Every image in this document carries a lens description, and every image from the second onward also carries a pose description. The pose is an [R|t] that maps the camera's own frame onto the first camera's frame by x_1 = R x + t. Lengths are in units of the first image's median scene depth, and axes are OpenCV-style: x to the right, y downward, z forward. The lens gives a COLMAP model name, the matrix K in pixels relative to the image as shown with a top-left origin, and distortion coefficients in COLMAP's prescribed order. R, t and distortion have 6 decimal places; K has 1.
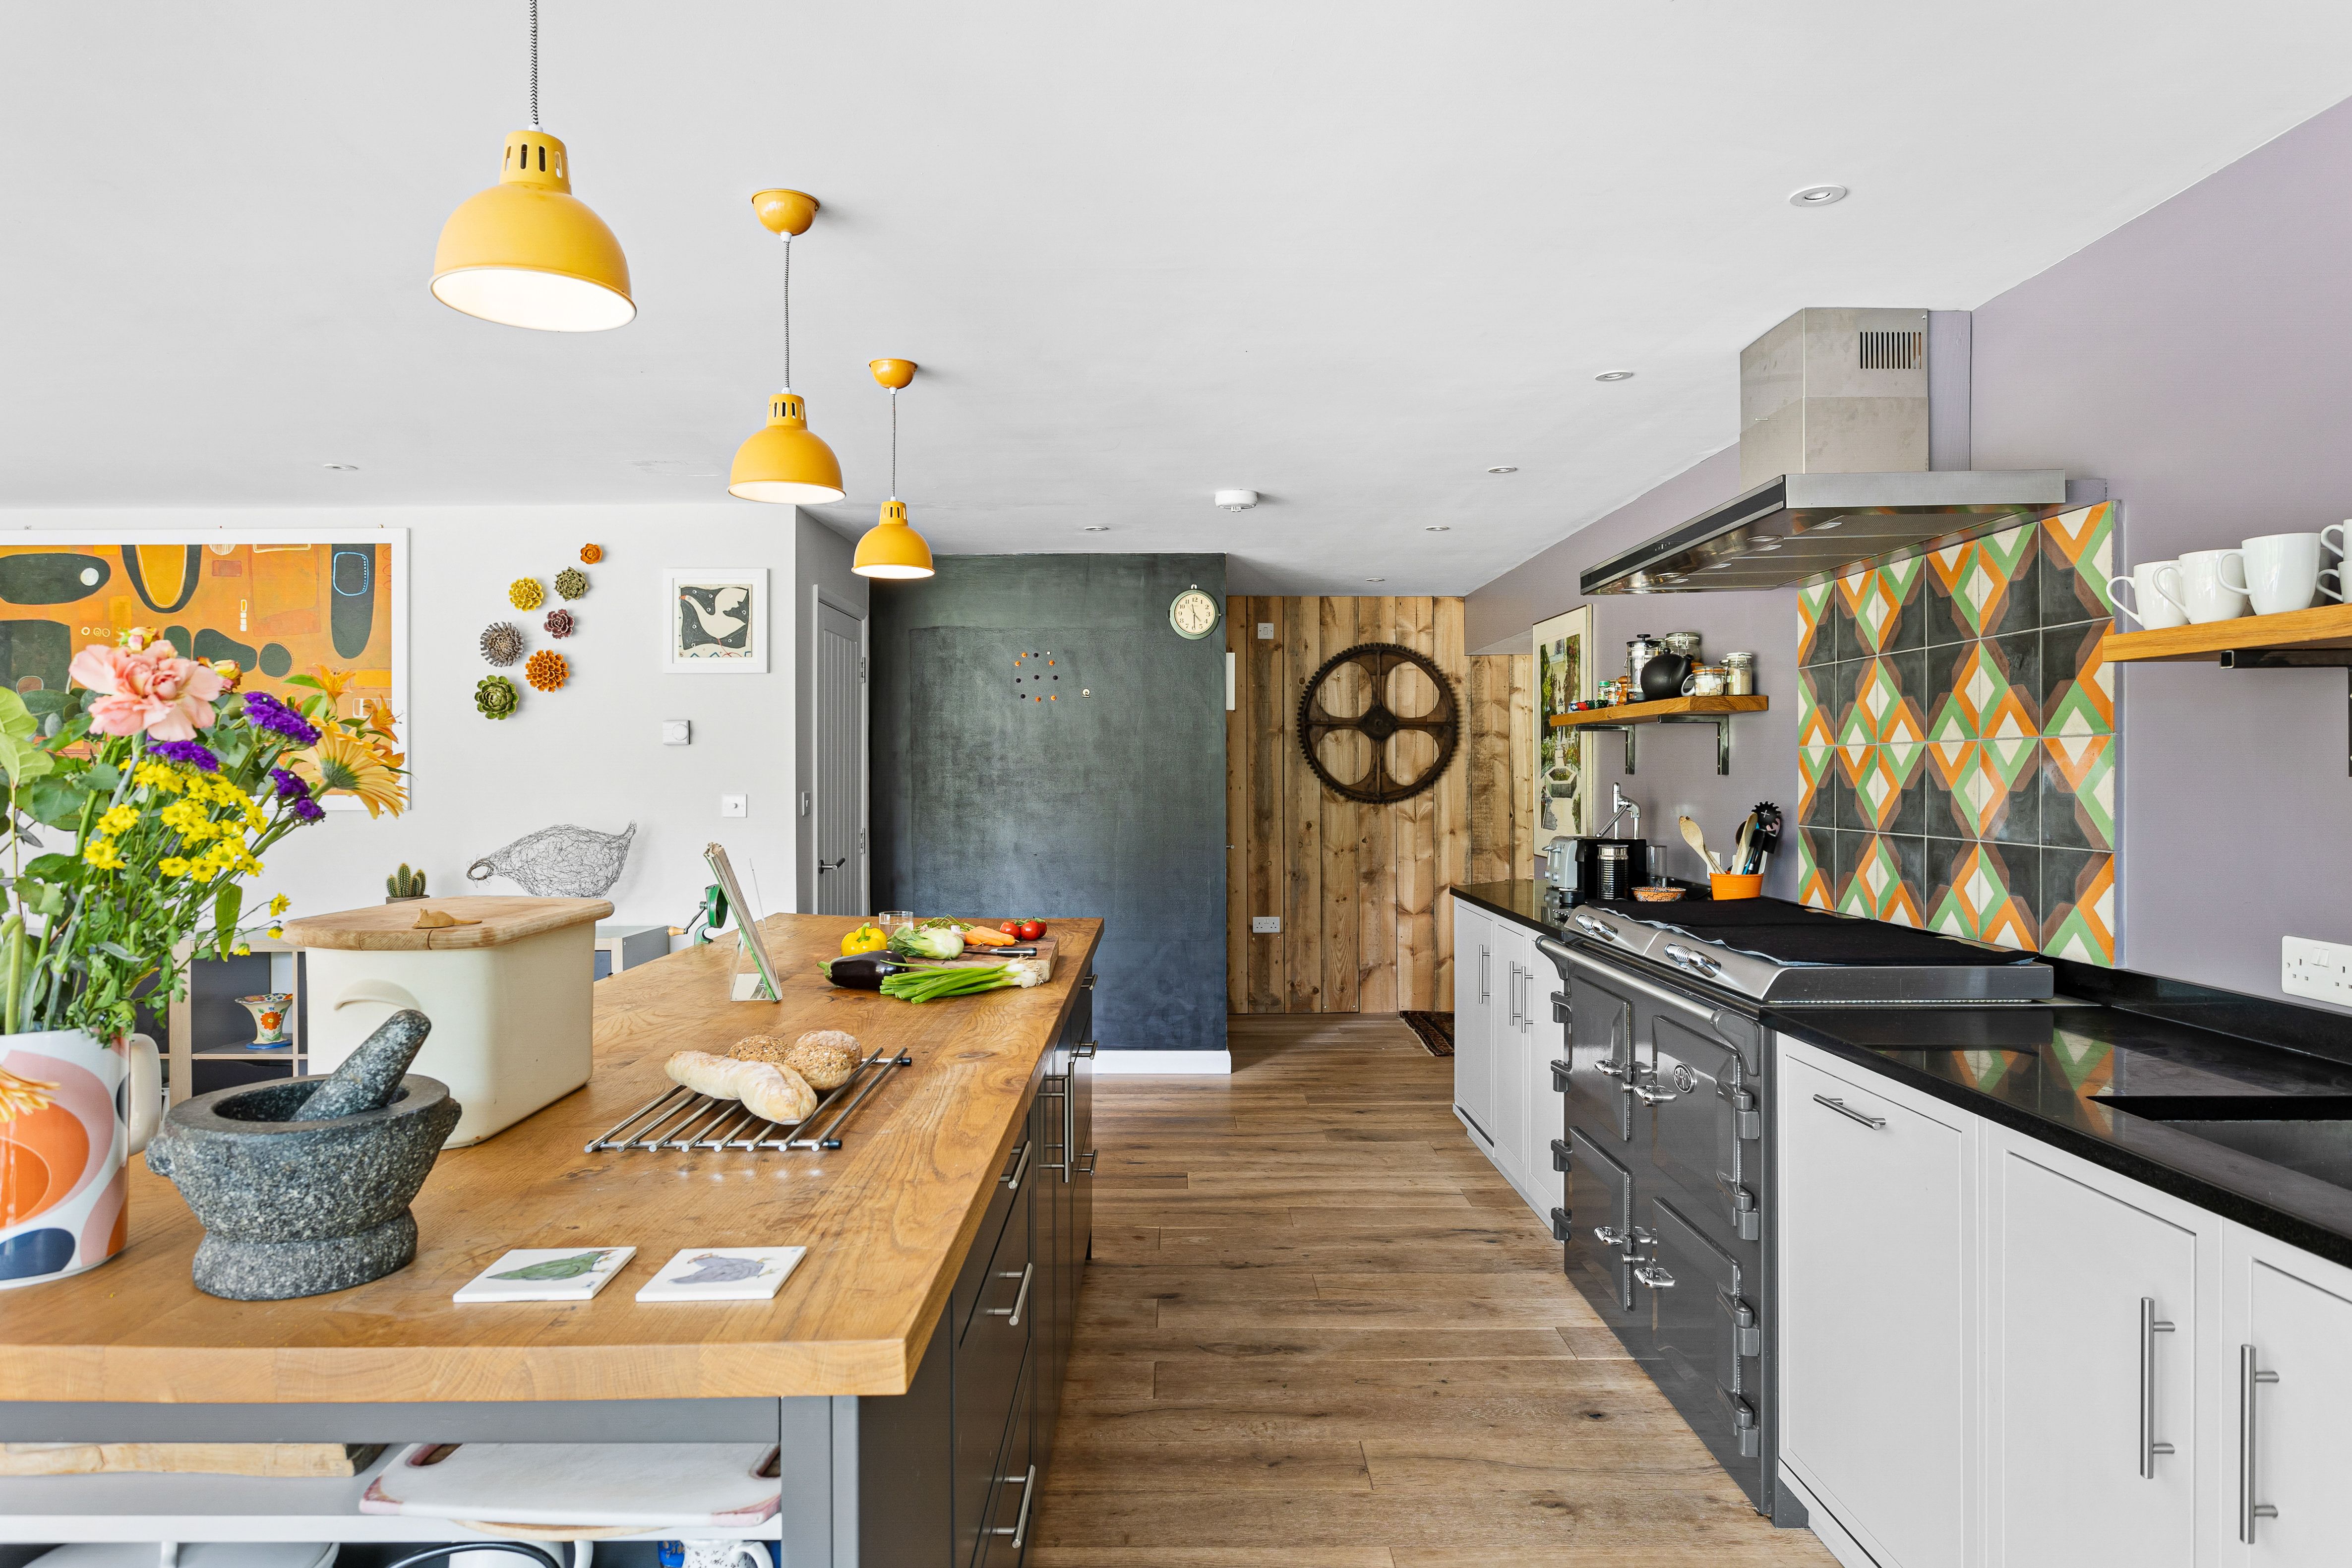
lens RADIAL K [[1450.1, 0, 1161.7], [0, 1450.1, 778.0], [0, 0, 1]] dist [-0.006836, -0.000703]
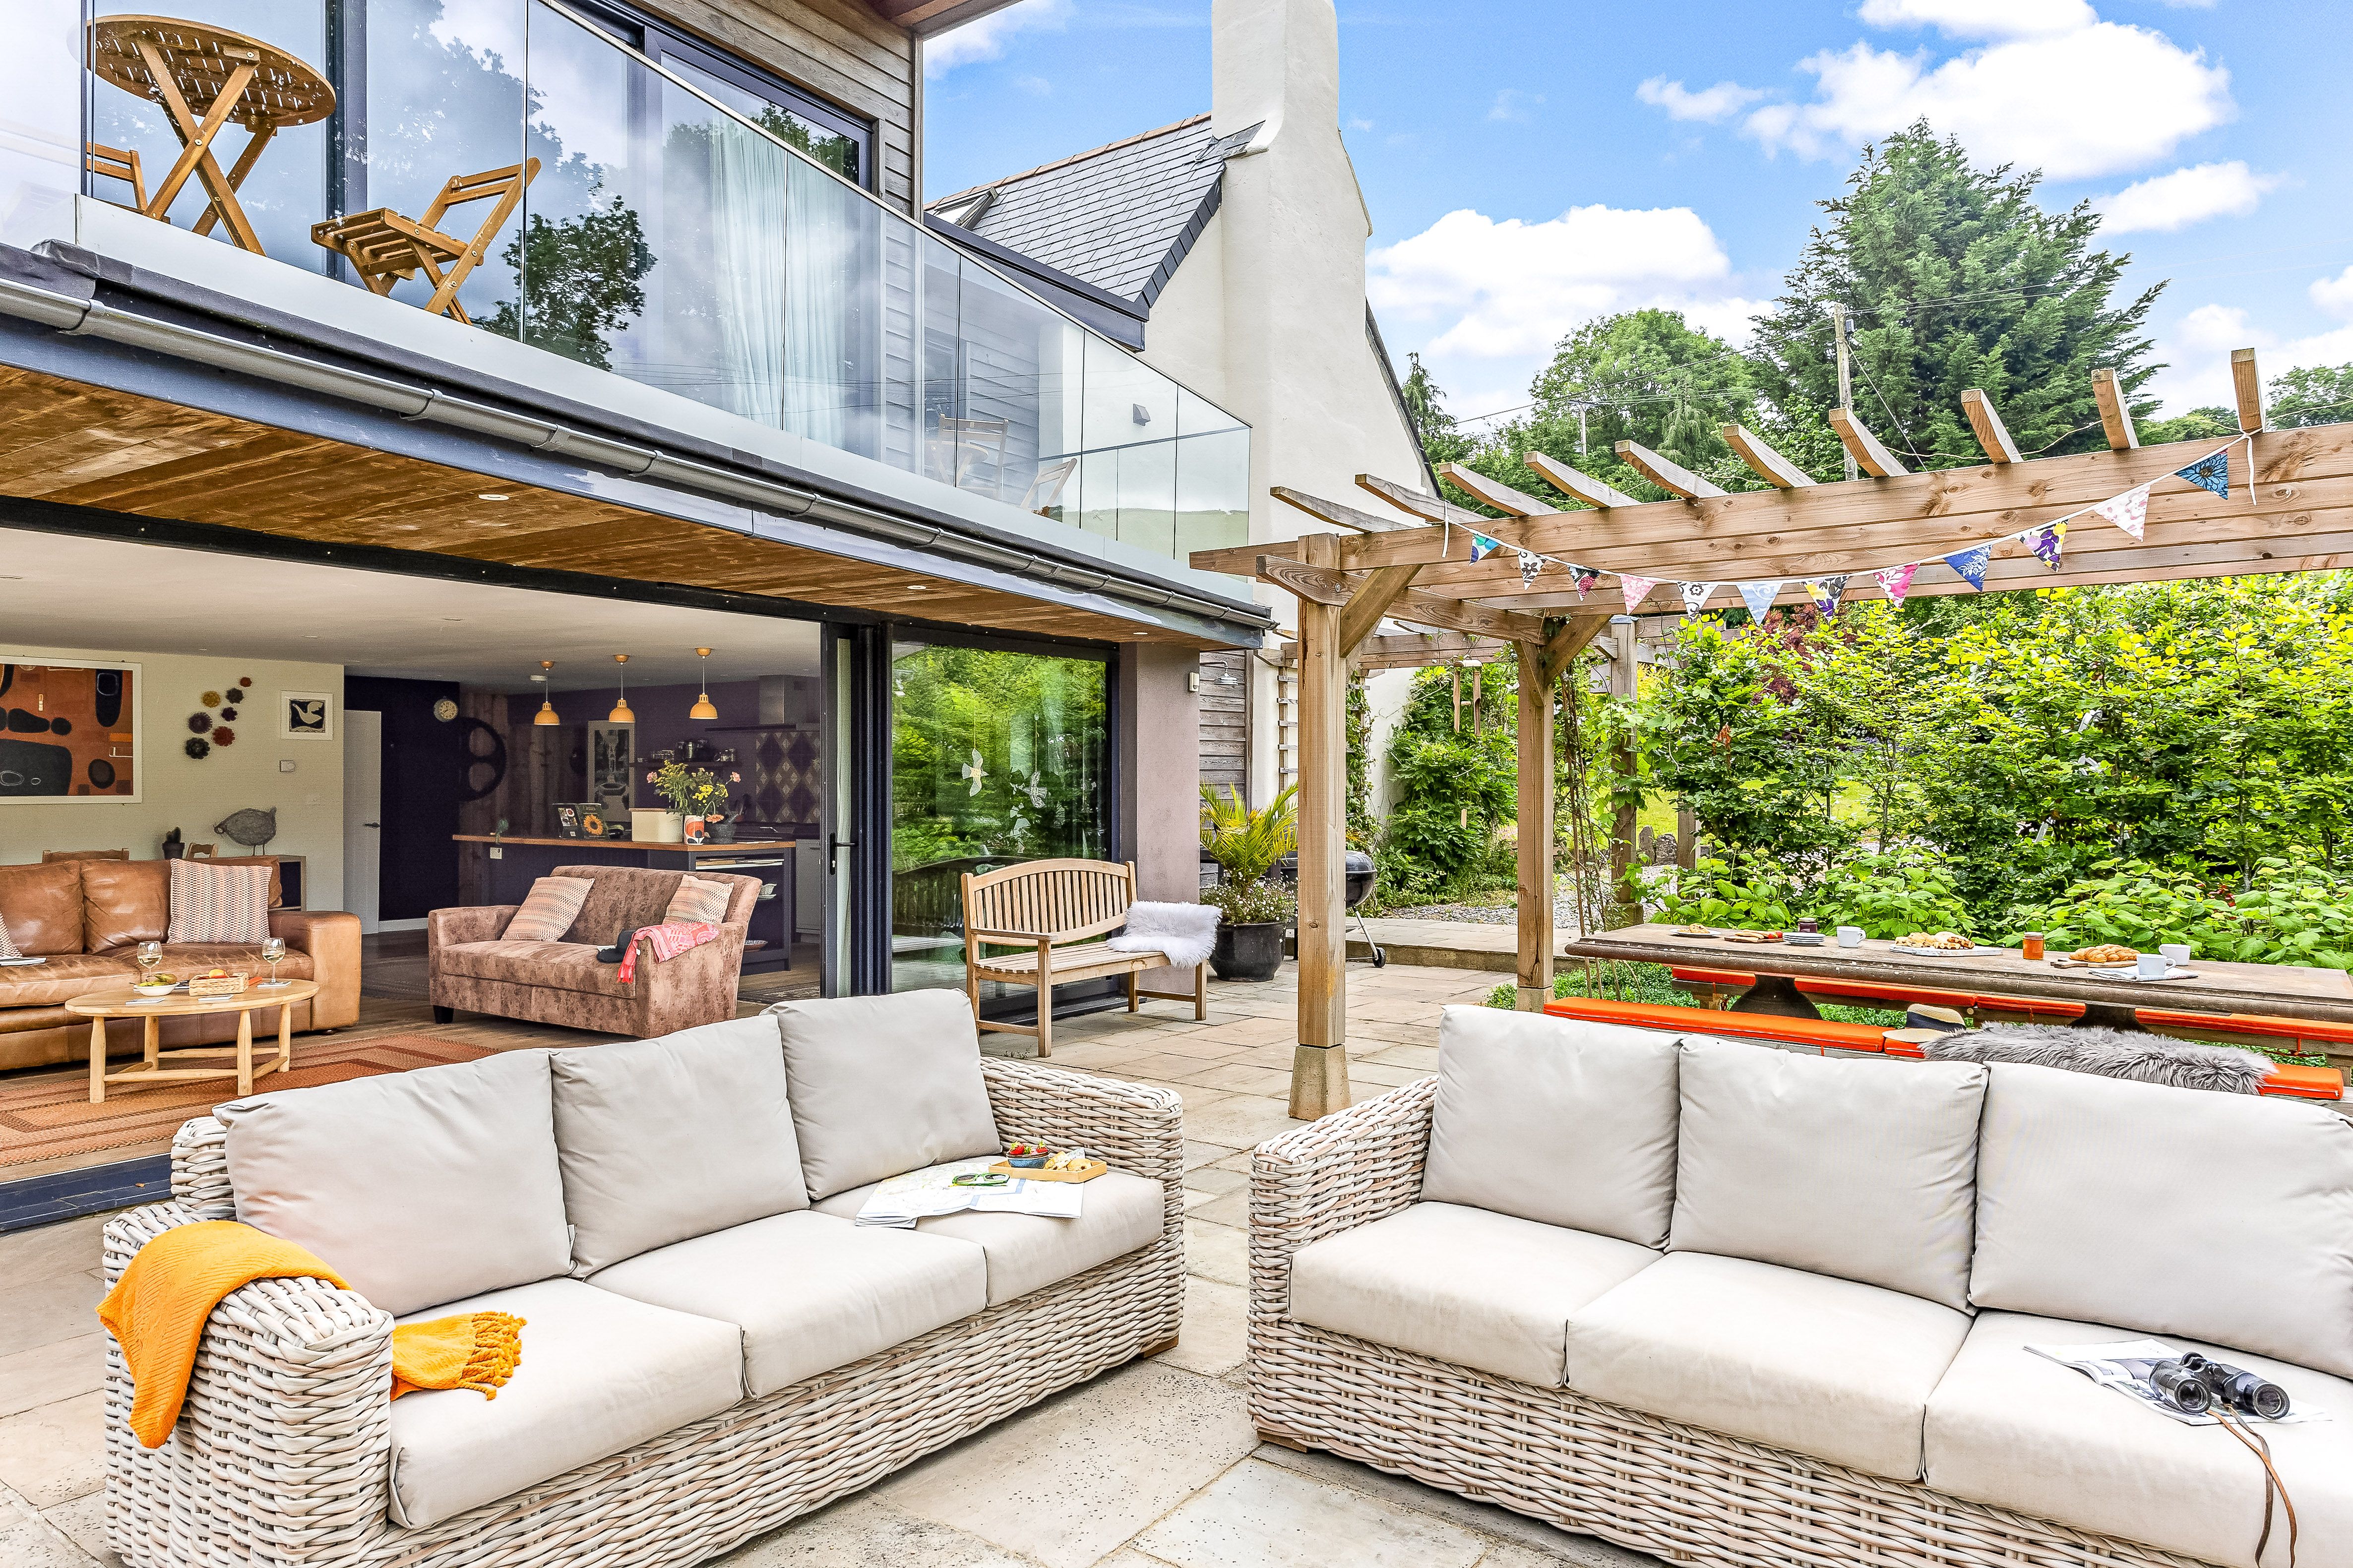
lens RADIAL K [[1450.6, 0, 1173.1], [0, 1450.6, 784.8], [0, 0, 1]] dist [-0.006836, -0.000703]
pose [[0.593408, 0.002099, 0.804899, -1.303902], [0.000873, 0.999994, -0.003251, 0.005609], [-0.804901, 0.002632, 0.593403, -1.382171]]
